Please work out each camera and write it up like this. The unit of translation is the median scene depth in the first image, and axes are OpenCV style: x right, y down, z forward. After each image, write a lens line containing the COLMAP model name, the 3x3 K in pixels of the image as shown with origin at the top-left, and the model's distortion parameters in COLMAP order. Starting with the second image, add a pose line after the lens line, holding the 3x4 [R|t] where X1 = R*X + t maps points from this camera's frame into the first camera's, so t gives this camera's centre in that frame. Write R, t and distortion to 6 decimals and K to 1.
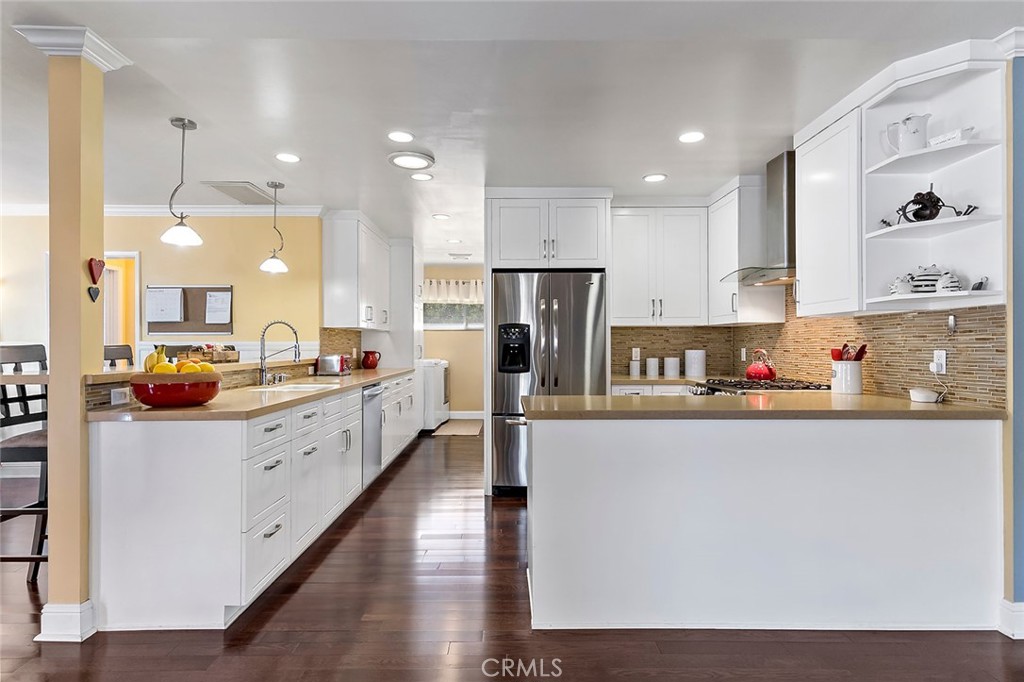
lens RADIAL K [[549.9, 0, 512.7], [0, 549.9, 340.0], [0, 0, 1]] dist [0.026403, -0.006575]
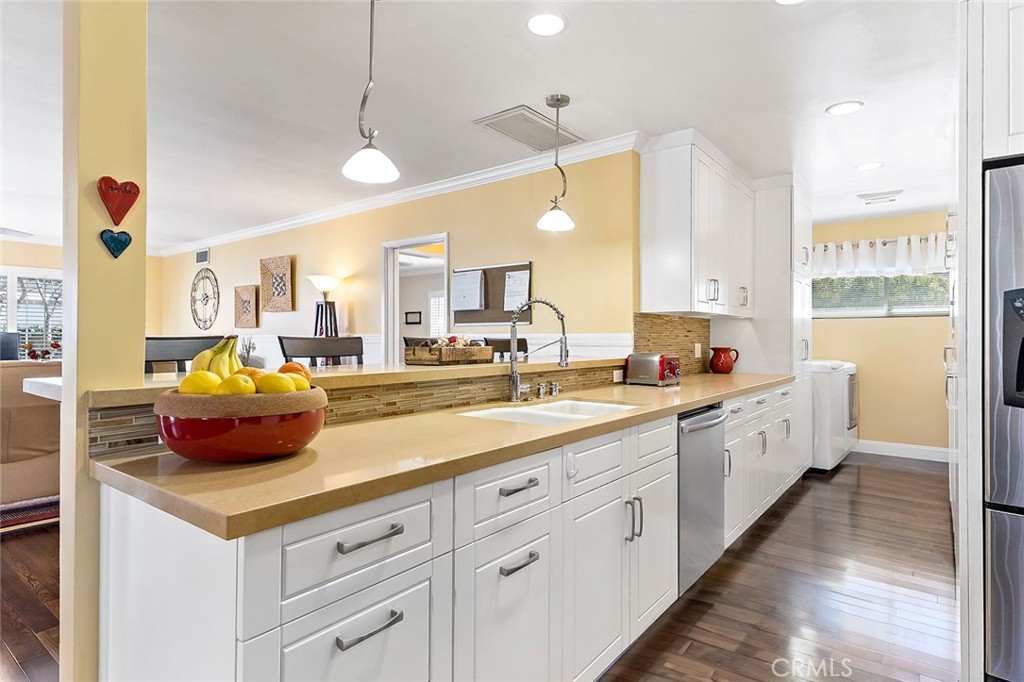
lens RADIAL K [[549.9, 0, 510.0], [0, 549.9, 333.8], [0, 0, 1]] dist [0.026403, -0.006575]
pose [[0.782992, -0.000906, -0.622031, -0.055671], [0.000826, 1.000000, -0.000417, 0.004087], [0.622031, -0.000188, 0.782993, 0.437511]]
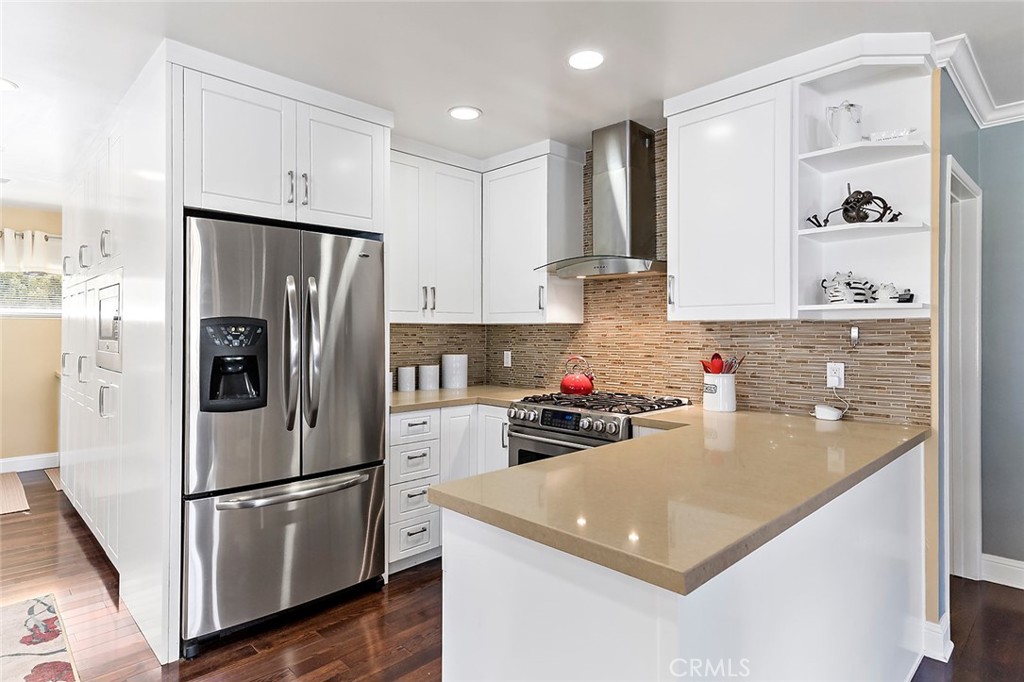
lens RADIAL K [[549.9, 0, 511.1], [0, 549.9, 330.5], [0, 0, 1]] dist [0.026403, -0.006575]
pose [[0.720989, 0.004032, 0.692935, -0.174162], [-0.008865, 0.999955, 0.003406, -0.021443], [-0.692890, -0.008599, 0.720992, 0.432901]]
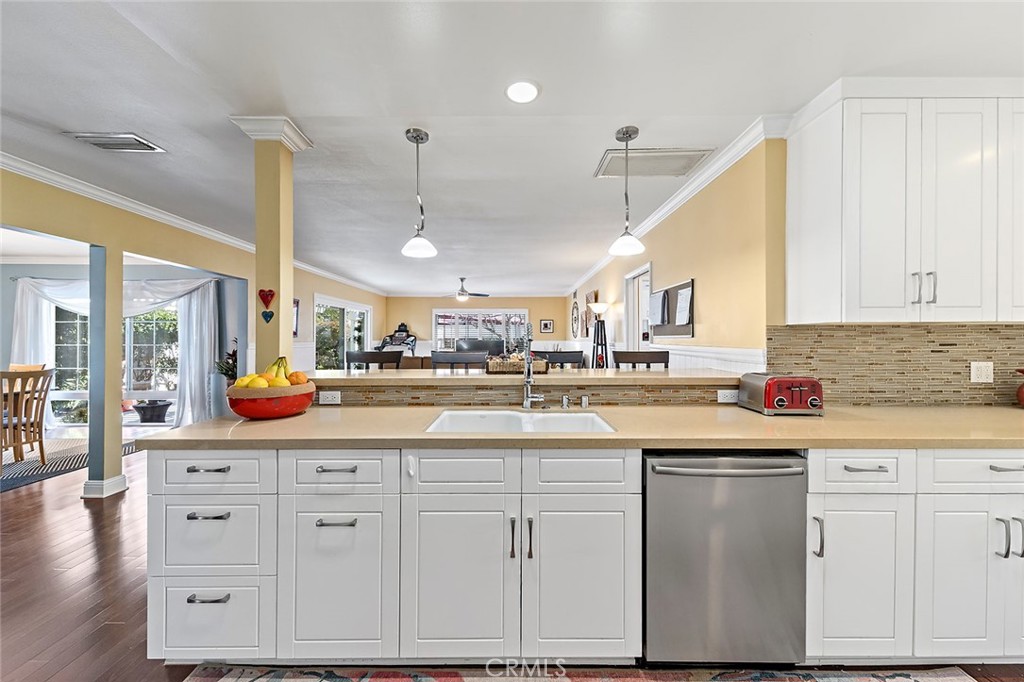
lens RADIAL K [[361.6, 0, 509.1], [0, 361.6, 339.7], [0, 0, 1]] dist [0.010960, -0.001565]
pose [[-0.009287, 0.006150, -0.999938, 0.050176], [0.010288, 0.999929, 0.006055, -0.014966], [0.999904, -0.010231, -0.009349, 0.848595]]
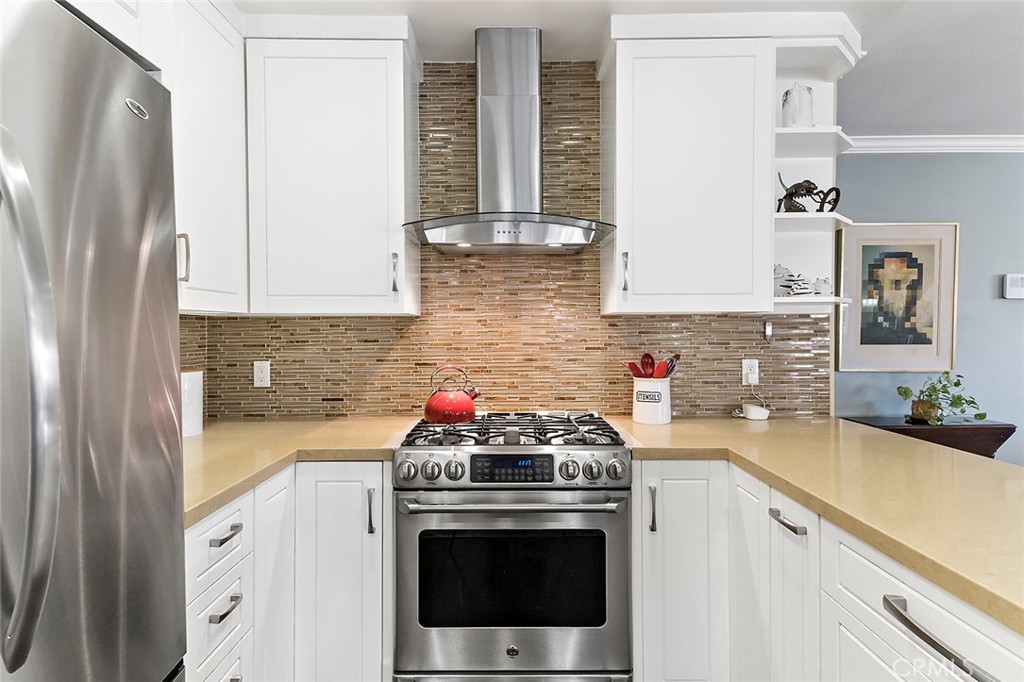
lens RADIAL K [[549.9, 0, 506.1], [0, 549.9, 336.1], [0, 0, 1]] dist [0.026403, -0.006575]
pose [[0.016247, -0.008281, 0.999834, -0.085128], [-0.006604, 0.999943, 0.008390, -0.014774], [-0.999846, -0.006739, 0.016192, 0.850662]]
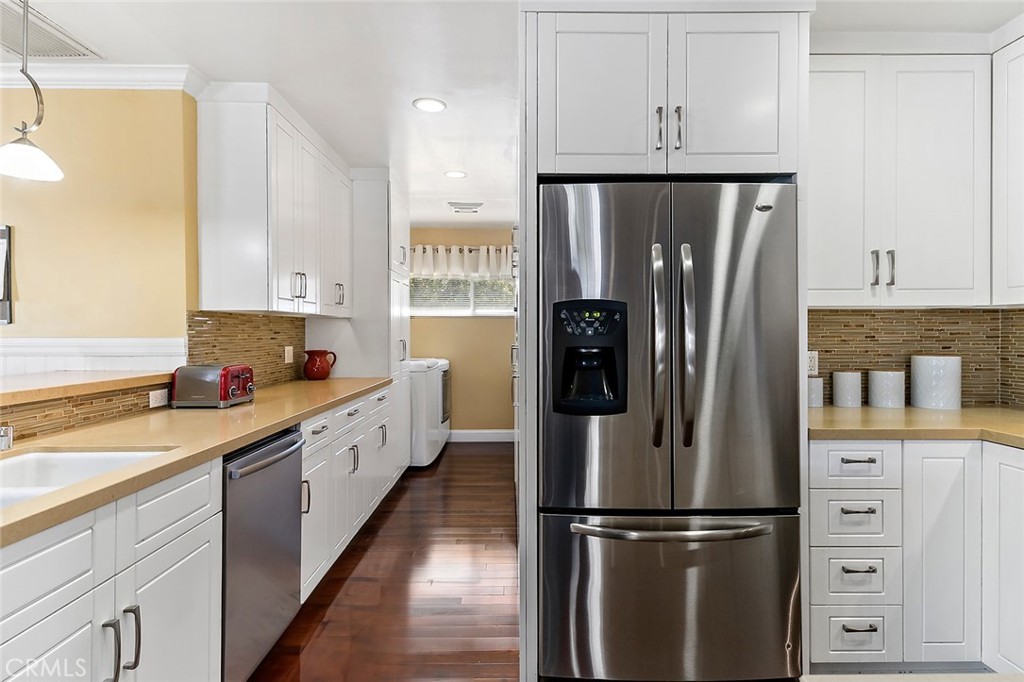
lens RADIAL K [[549.9, 0, 524.8], [0, 549.9, 332.2], [0, 0, 1]] dist [0.026403, -0.006575]
pose [[0.999932, 0.000275, 0.011700, -0.053749], [-0.000382, 0.999958, 0.009129, -0.008523], [-0.011697, -0.009132, 0.999890, 0.567511]]
